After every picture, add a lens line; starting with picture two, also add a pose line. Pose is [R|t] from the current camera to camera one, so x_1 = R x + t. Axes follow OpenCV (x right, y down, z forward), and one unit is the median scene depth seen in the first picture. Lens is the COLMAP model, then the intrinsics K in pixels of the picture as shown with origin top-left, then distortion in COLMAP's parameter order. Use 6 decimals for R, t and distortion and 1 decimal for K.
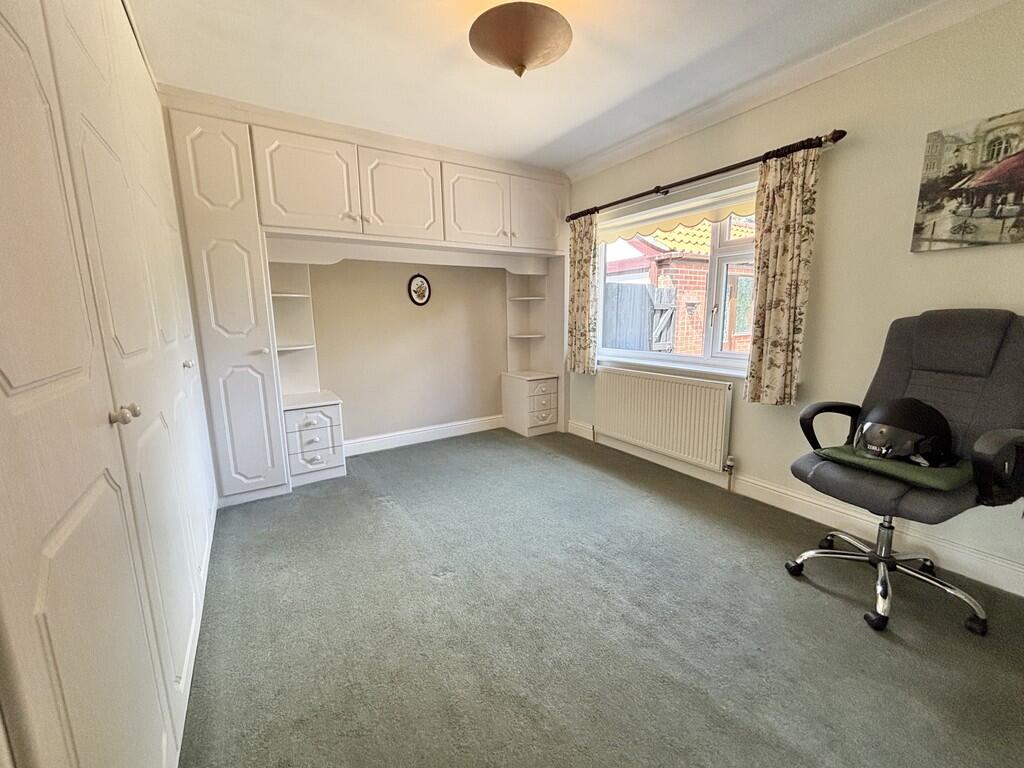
lens RADIAL K [[417.0, 0, 510.6], [0, 417.0, 383.1], [0, 0, 1]] dist [0.019545, 0.000066]
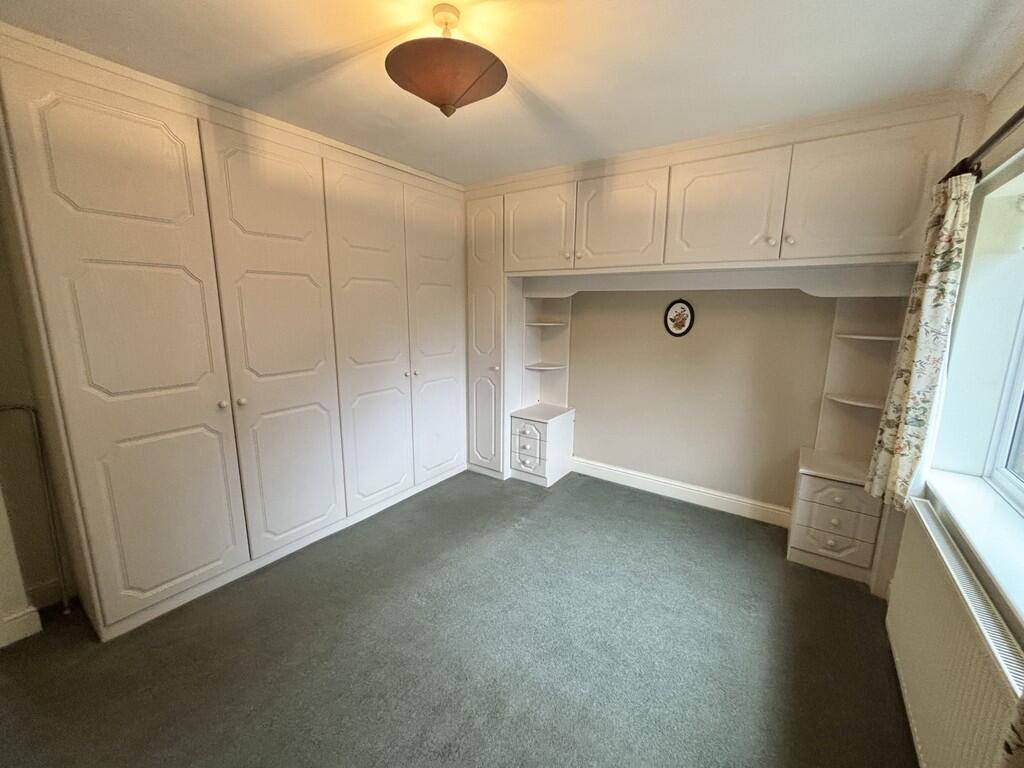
lens RADIAL K [[417.0, 0, 510.6], [0, 417.0, 383.1], [0, 0, 1]] dist [0.019545, 0.000066]
pose [[0.382493, 0.191208, -0.903957, 0.433469], [-0.173225, 0.975845, 0.133116, -0.150168], [0.907575, 0.105672, 0.406376, 0.373189]]
